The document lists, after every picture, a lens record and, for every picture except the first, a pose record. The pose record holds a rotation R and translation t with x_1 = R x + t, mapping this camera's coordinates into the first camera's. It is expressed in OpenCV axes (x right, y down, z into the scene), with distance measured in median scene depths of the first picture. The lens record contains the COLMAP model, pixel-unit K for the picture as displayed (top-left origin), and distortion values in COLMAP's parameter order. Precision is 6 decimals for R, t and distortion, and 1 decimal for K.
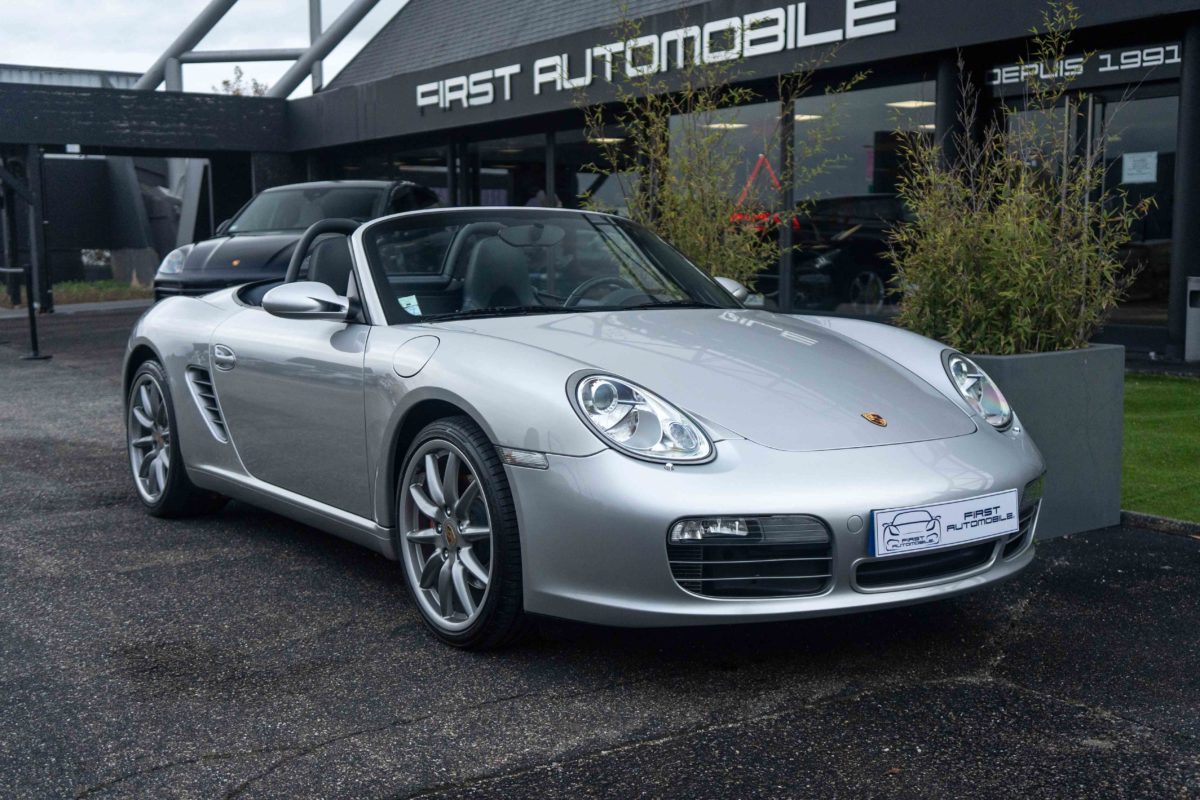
lens RADIAL K [[1108.2, 0, 565.5], [0, 1108.2, 435.5], [0, 0, 1]] dist [0.017243, 0.000000]
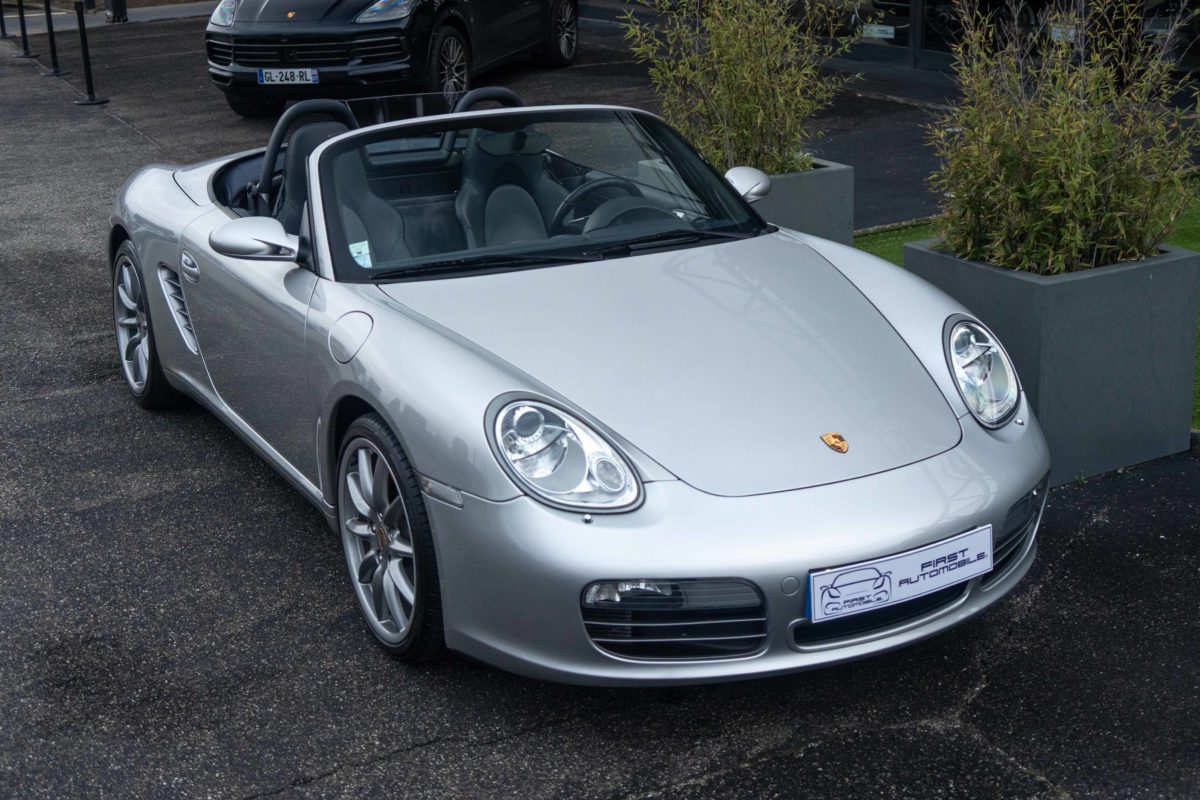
lens RADIAL K [[1214.0, 0, 511.7], [0, 1214.0, 397.1], [0, 0, 1]] dist [0.010678, 0.000000]
pose [[0.997577, 0.009278, -0.068950, 0.087227], [-0.003483, 0.996486, 0.083689, -0.136814], [0.069484, -0.083246, 0.994104, 0.005098]]
